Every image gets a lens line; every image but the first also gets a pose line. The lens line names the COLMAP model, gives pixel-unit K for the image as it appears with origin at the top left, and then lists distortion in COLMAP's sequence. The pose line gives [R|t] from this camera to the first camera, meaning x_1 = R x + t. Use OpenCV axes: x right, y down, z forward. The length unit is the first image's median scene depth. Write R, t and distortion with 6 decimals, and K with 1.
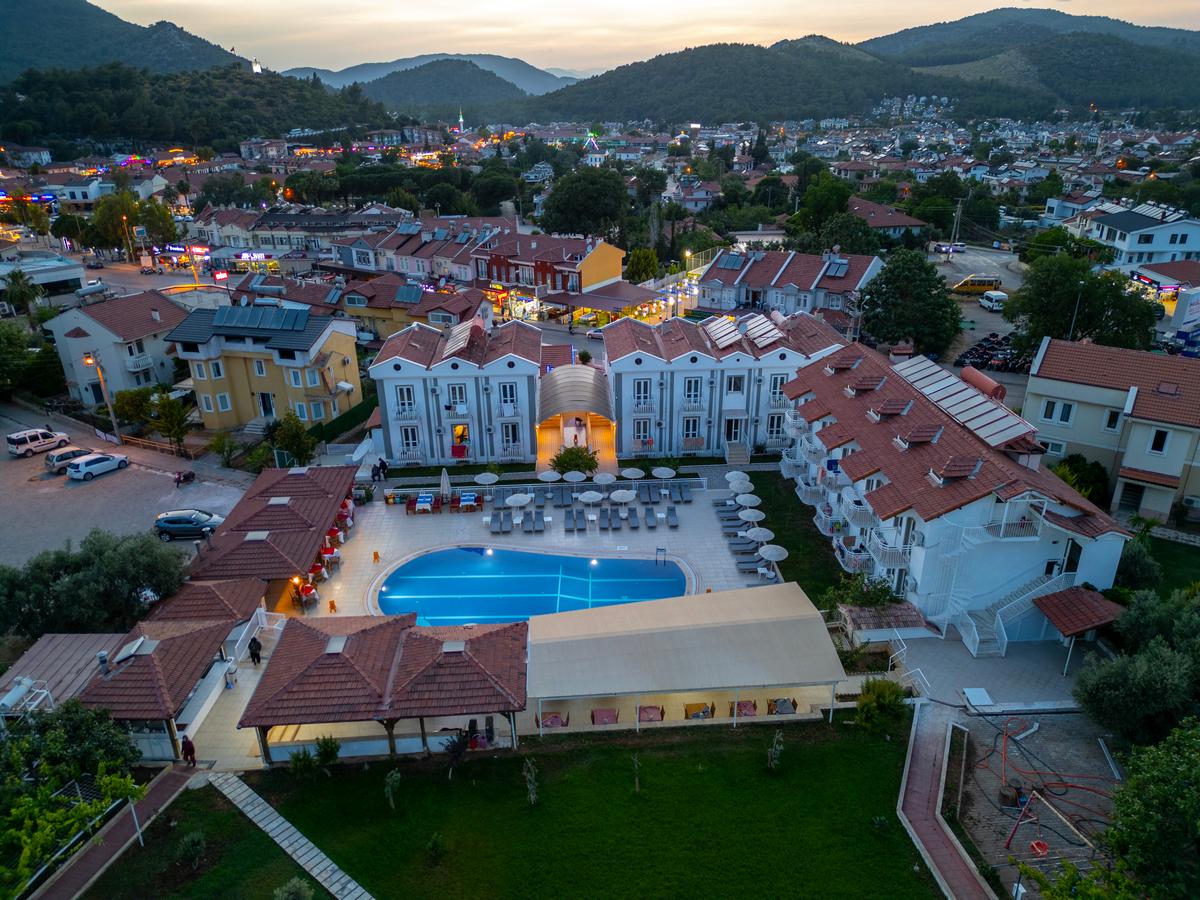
lens RADIAL K [[843.1, 0, 602.4], [0, 843.1, 458.1], [0, 0, 1]] dist [0.049319, -0.030798]
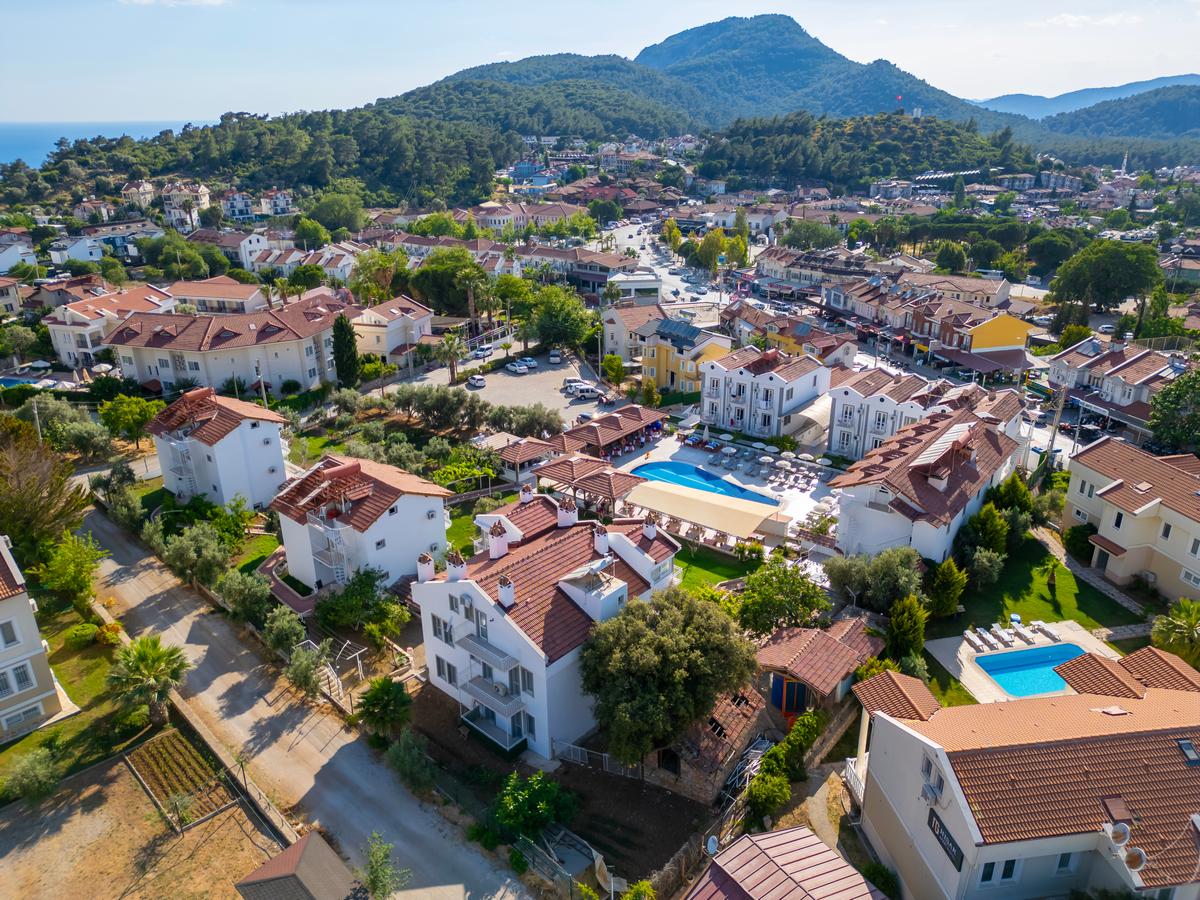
lens RADIAL K [[843.1, 0, 598.0], [0, 843.1, 451.0], [0, 0, 1]] dist [0.049319, -0.030798]
pose [[0.741661, 0.252885, -0.621279, 0.666972], [-0.273061, 0.959818, 0.064712, 0.009954], [0.612679, 0.121653, 0.780913, -0.458504]]
